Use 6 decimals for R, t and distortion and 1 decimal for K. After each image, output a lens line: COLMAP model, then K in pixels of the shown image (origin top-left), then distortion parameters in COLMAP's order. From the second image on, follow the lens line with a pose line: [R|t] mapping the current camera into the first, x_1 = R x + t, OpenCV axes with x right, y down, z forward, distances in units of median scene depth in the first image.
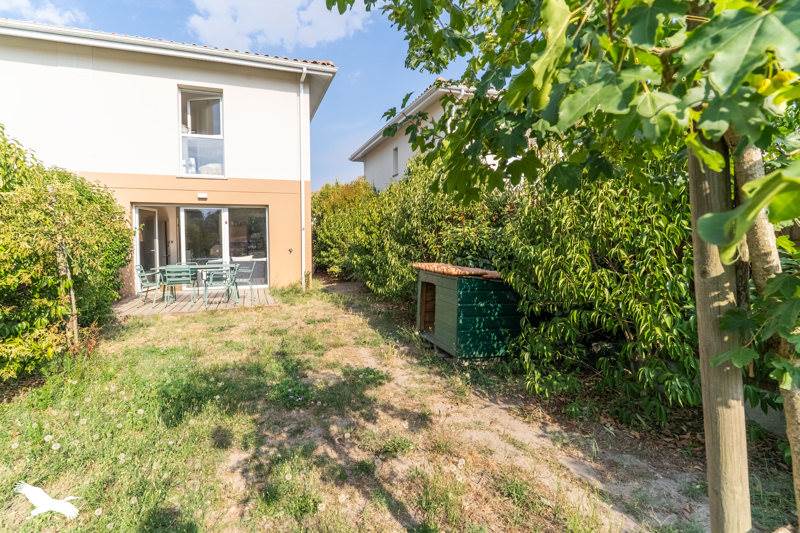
lens RADIAL K [[389.1, 0, 400.5], [0, 389.1, 266.4], [0, 0, 1]] dist [-0.003259, 0.004041]
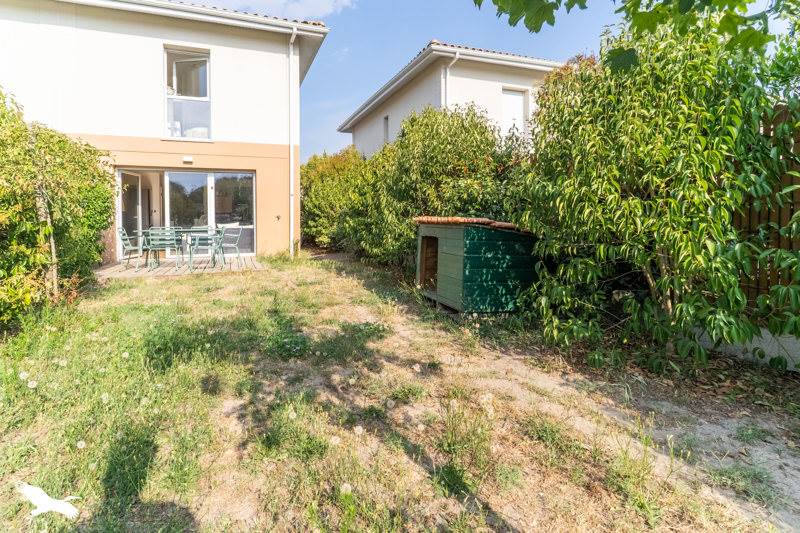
lens RADIAL K [[389.1, 0, 378.1], [0, 389.1, 257.6], [0, 0, 1]] dist [-0.003259, 0.004041]
pose [[0.999995, 0.002905, -0.000783, -0.063731], [-0.002917, 0.999875, -0.015523, 0.131883], [0.000738, 0.015525, 0.999879, 0.071258]]
